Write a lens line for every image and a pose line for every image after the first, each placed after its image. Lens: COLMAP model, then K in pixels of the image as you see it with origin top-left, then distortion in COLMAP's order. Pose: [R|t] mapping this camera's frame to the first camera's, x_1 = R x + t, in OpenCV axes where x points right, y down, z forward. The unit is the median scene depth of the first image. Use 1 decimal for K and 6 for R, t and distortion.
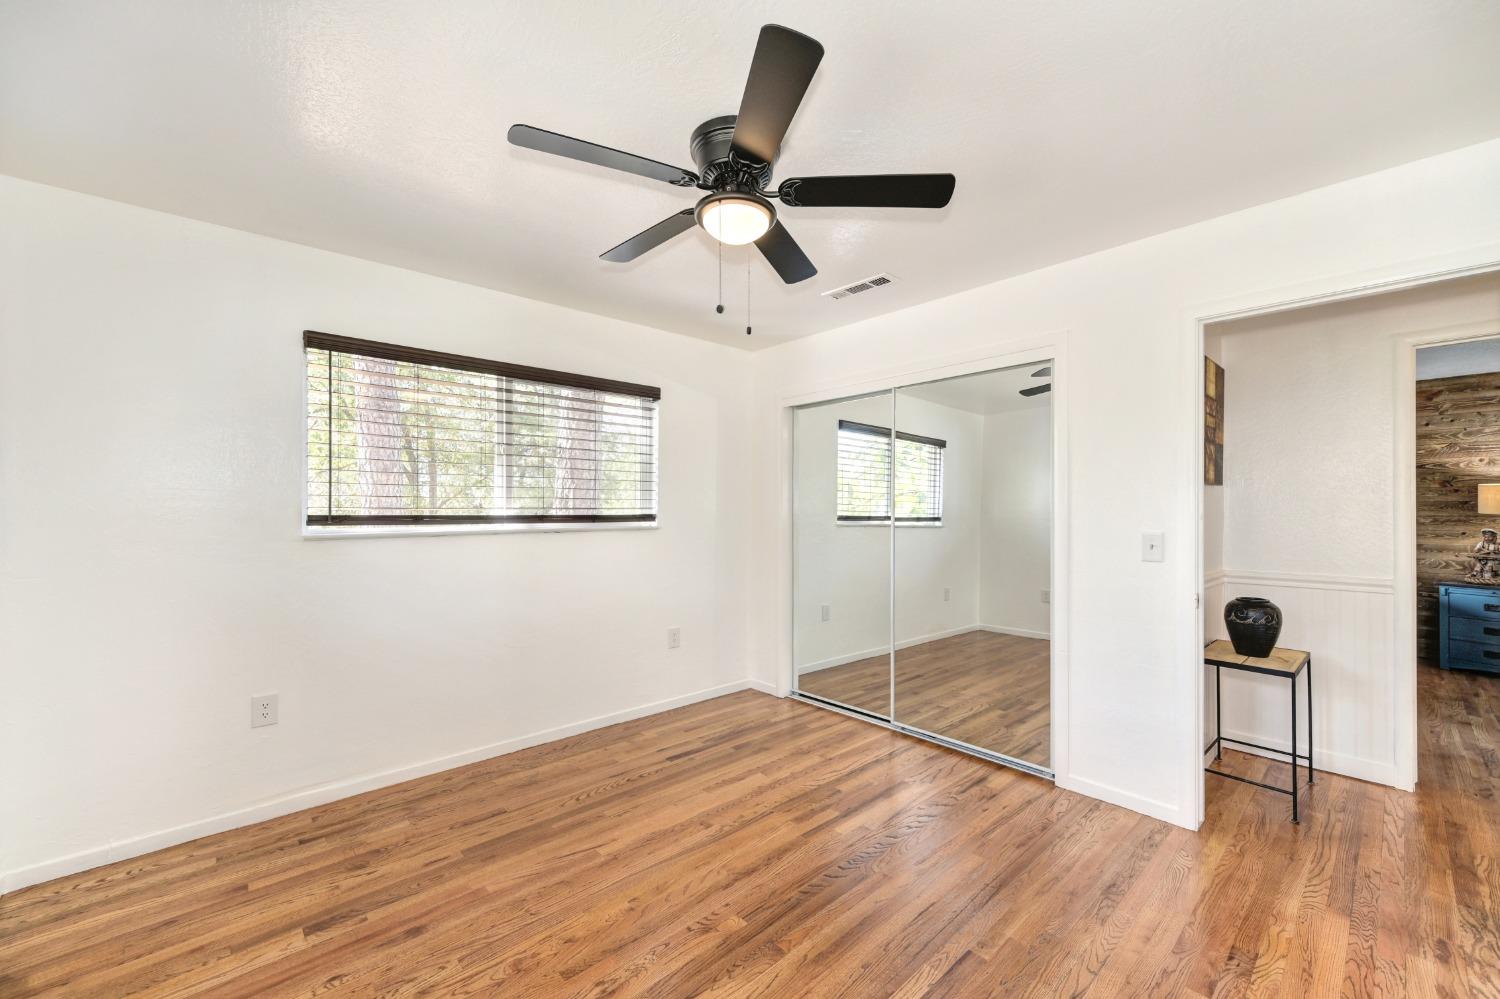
lens RADIAL K [[588.9, 0, 757.3], [0, 588.9, 505.8], [0, 0, 1]] dist [-0.001084, 0.000442]
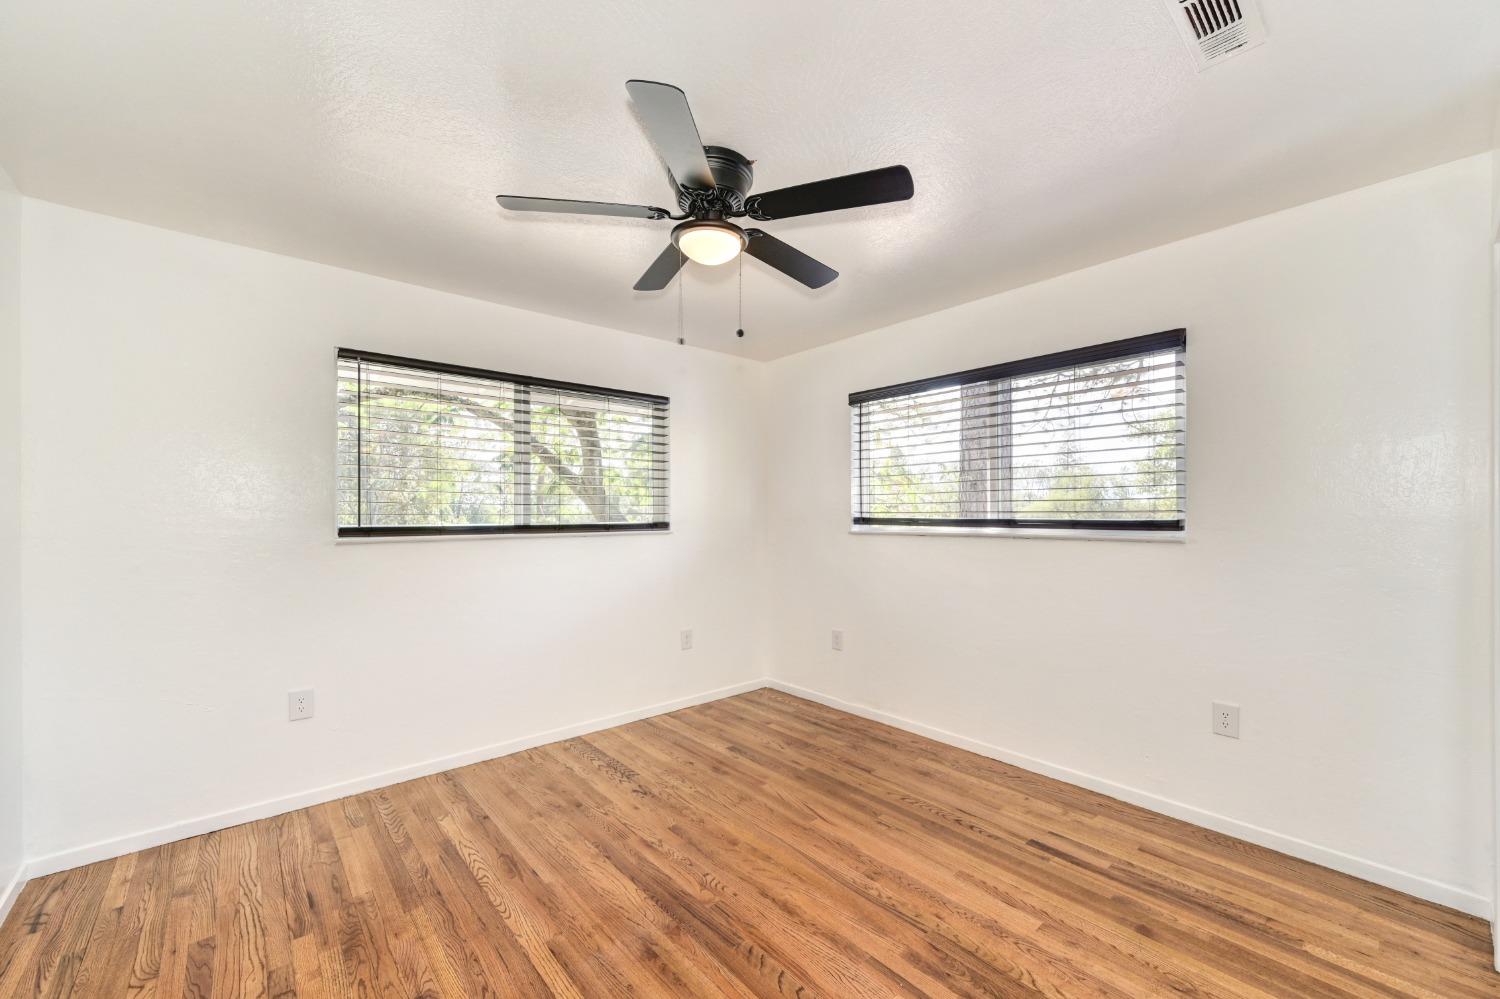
lens RADIAL K [[588.9, 0, 757.4], [0, 588.9, 506.4], [0, 0, 1]] dist [-0.001084, 0.000442]
pose [[-0.018009, -0.011084, -0.999776, 0.736623], [0.010011, 0.999886, -0.011266, 0.002222], [0.999788, -0.010212, -0.017896, 0.786703]]
